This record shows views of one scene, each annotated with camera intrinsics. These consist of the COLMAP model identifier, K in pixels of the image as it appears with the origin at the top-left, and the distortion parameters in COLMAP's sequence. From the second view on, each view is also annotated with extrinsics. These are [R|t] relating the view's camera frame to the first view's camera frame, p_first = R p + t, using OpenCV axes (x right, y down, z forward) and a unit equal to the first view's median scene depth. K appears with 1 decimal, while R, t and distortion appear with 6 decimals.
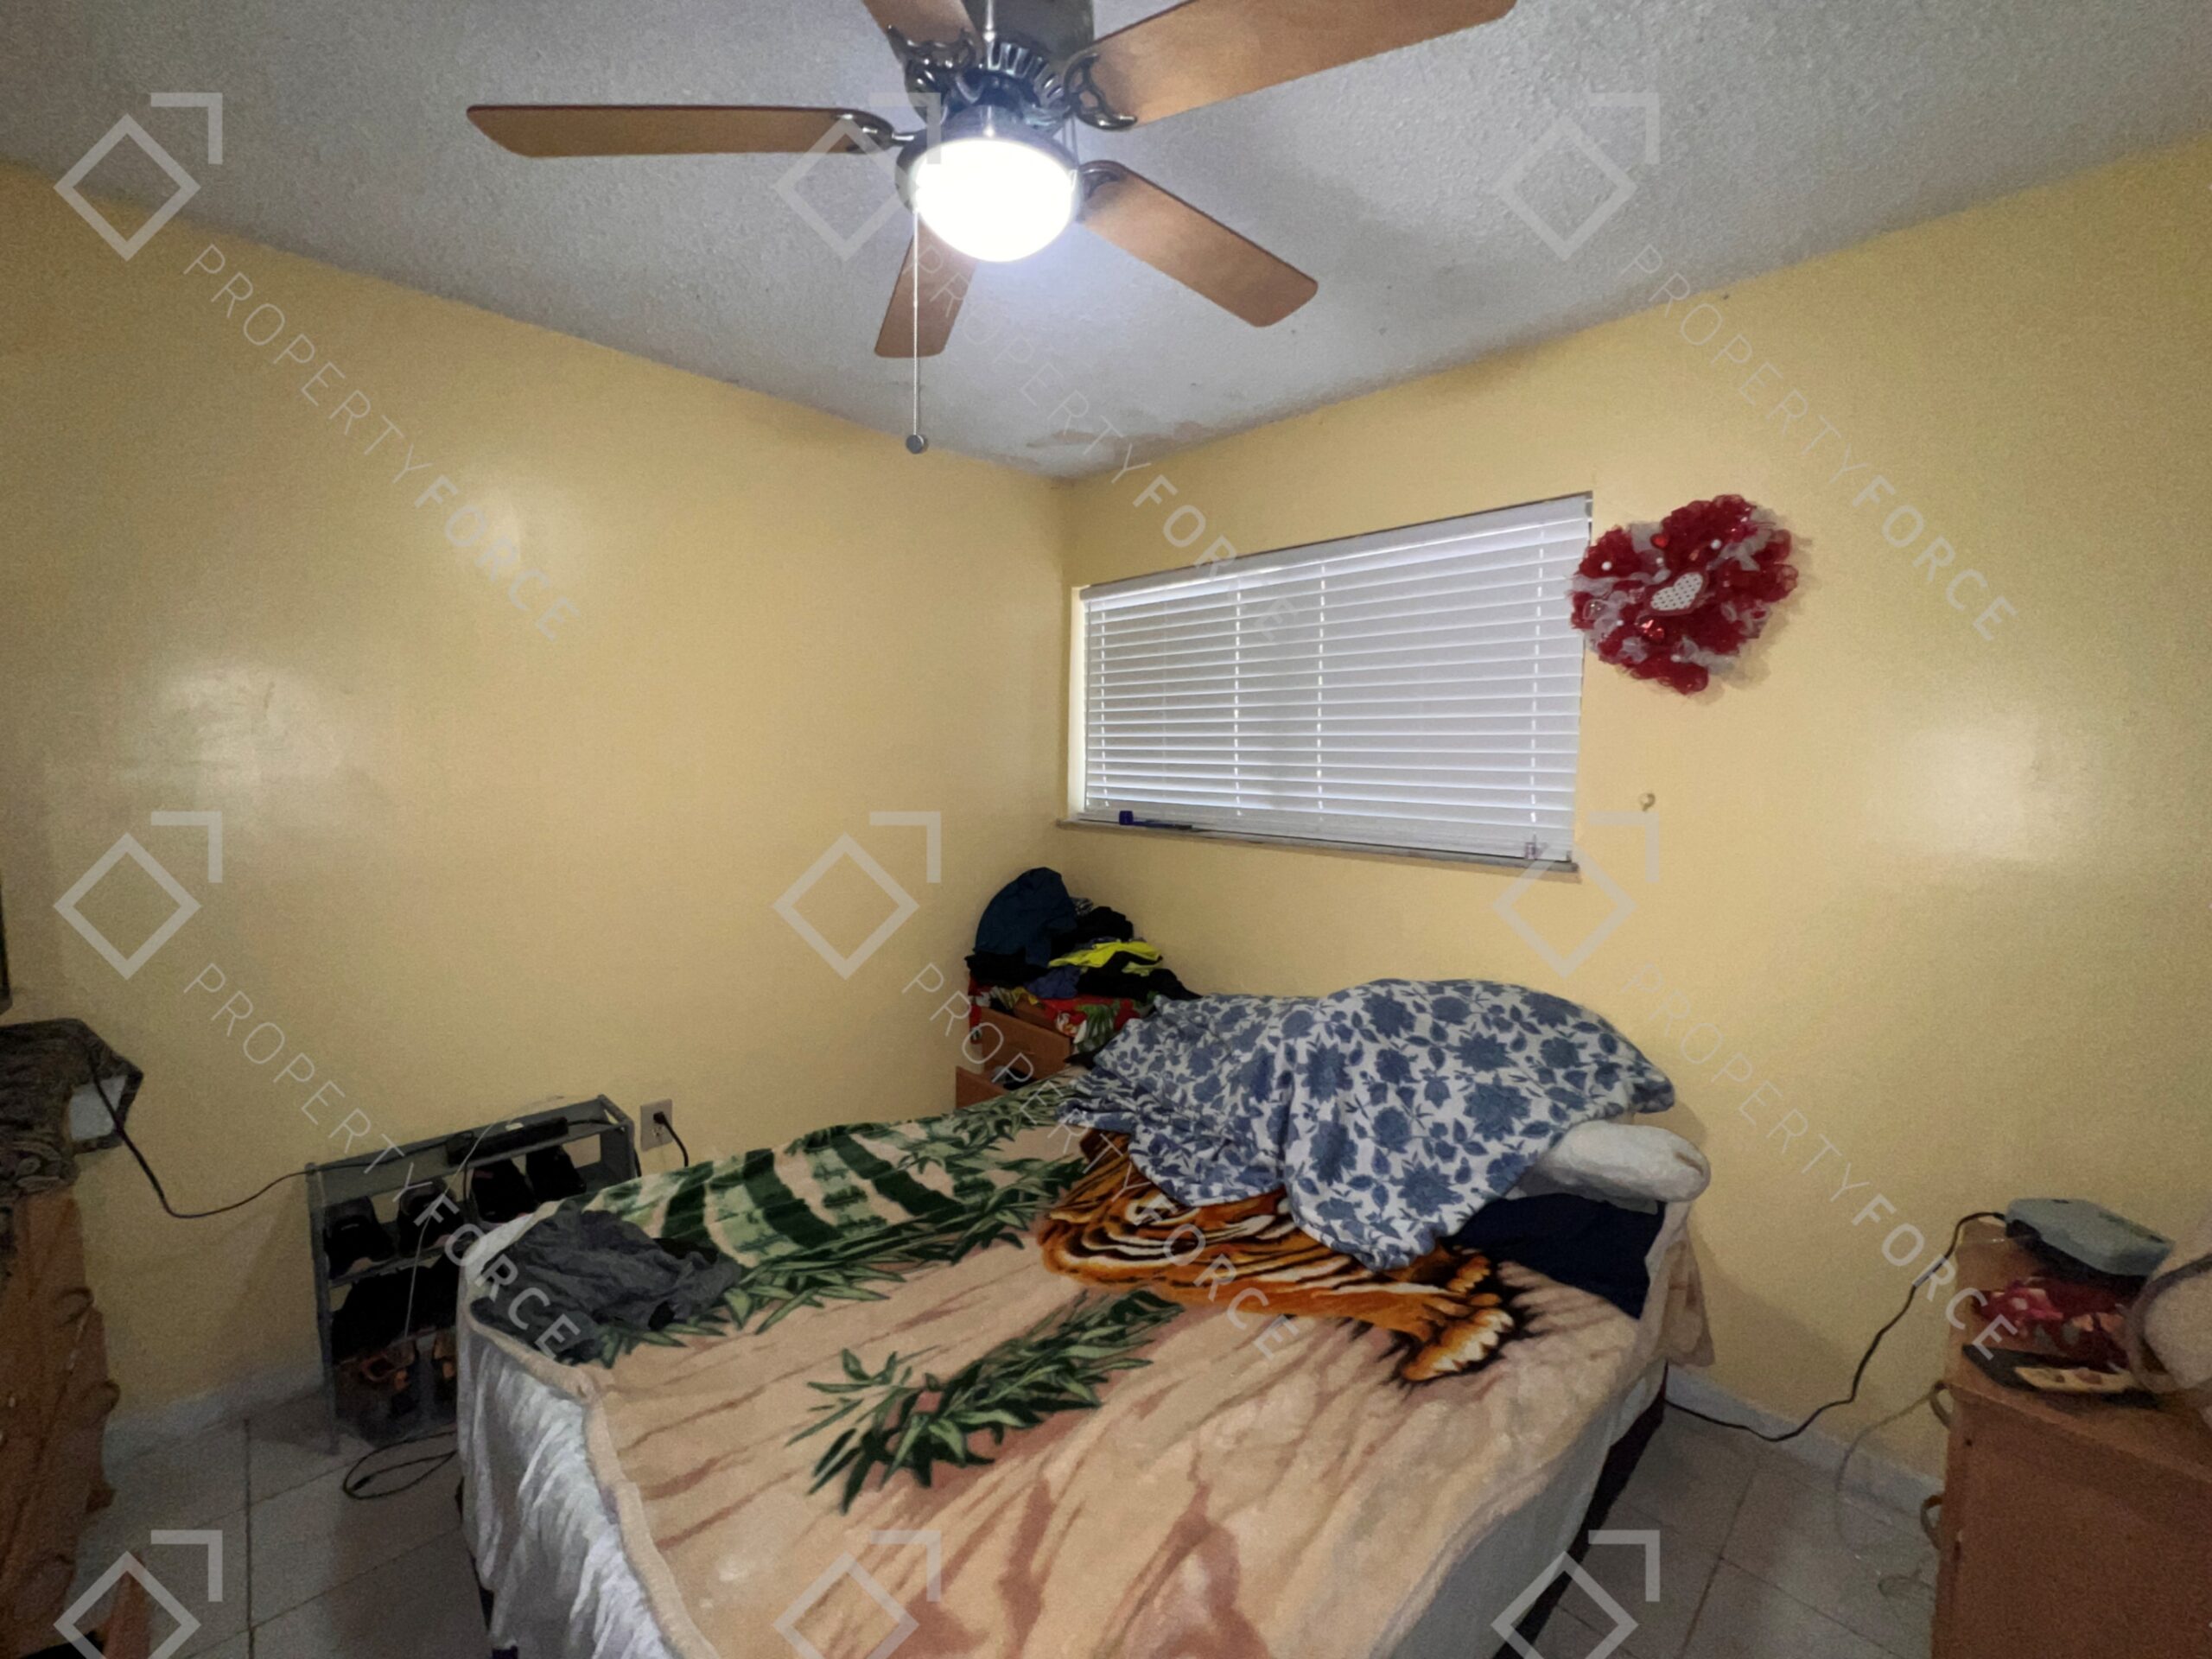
lens RADIAL K [[883.5, 0, 1099.3], [0, 883.5, 822.9], [0, 0, 1]] dist [-0.008991, 0.002453]
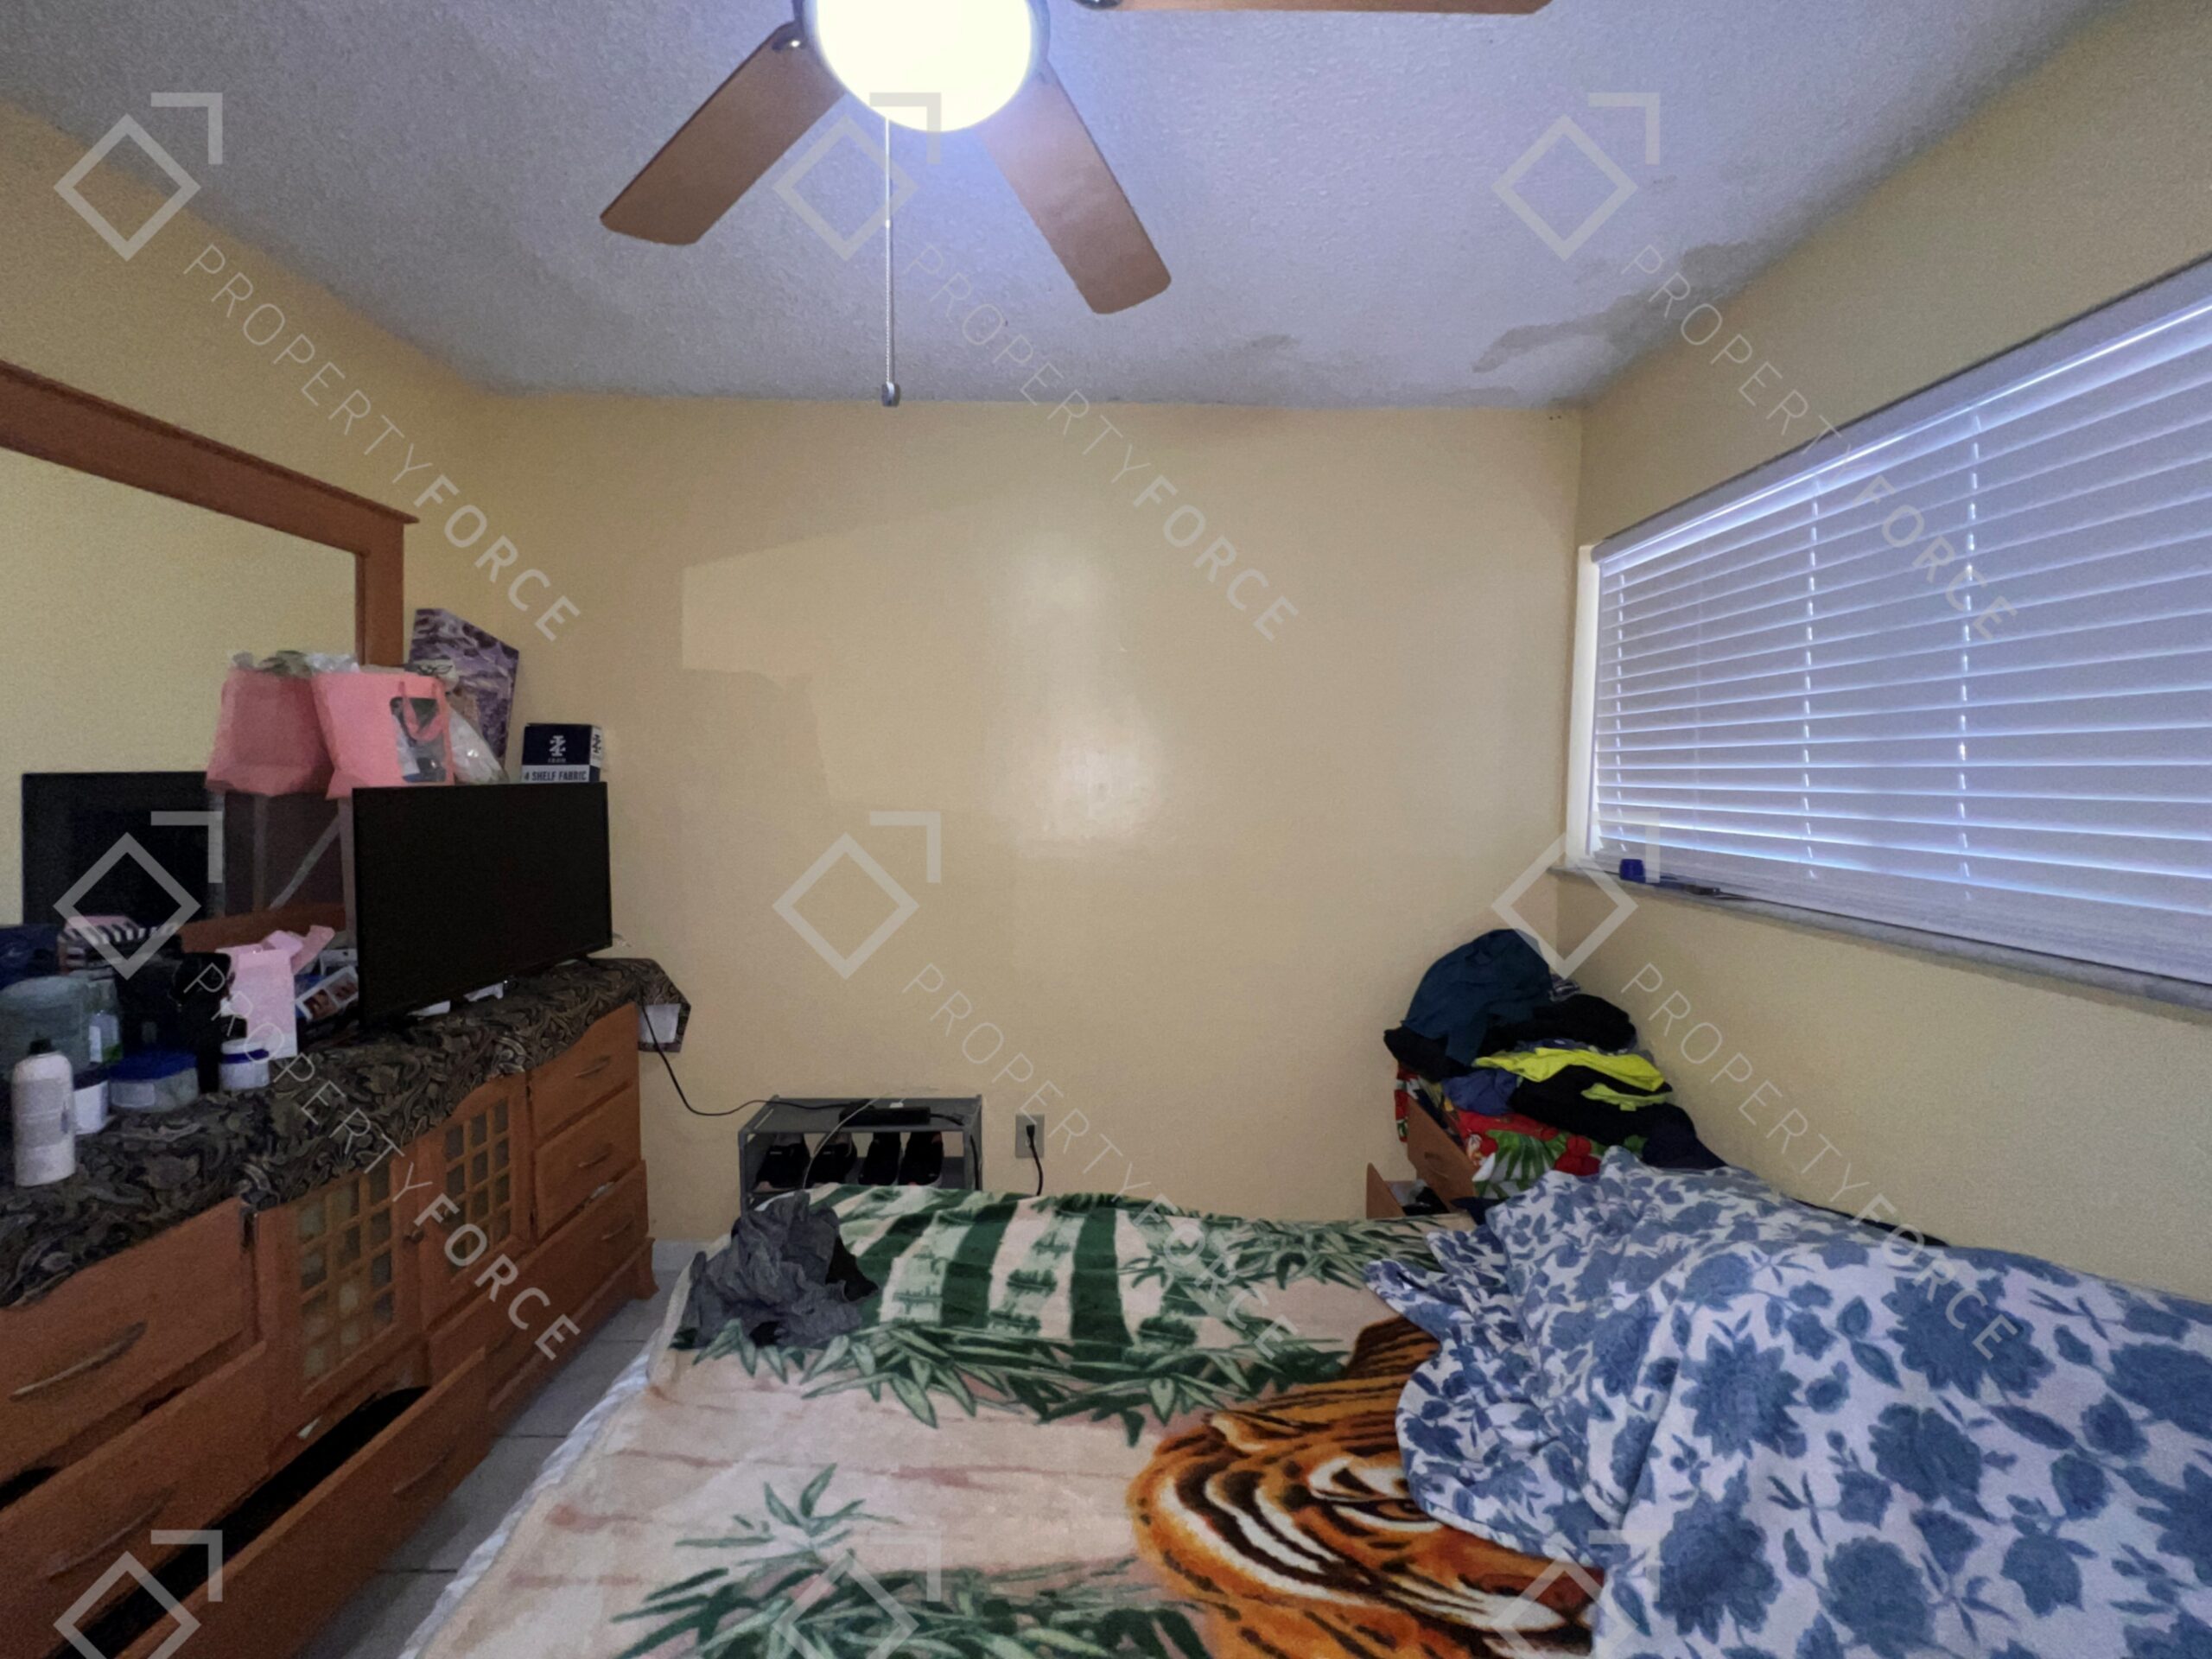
lens RADIAL K [[883.5, 0, 1098.4], [0, 883.5, 828.9], [0, 0, 1]] dist [-0.008991, 0.002453]
pose [[0.723174, 0.033384, -0.689859, 0.316467], [-0.049658, 0.998759, -0.003724, -0.022815], [0.688879, 0.036950, 0.723934, 0.356738]]
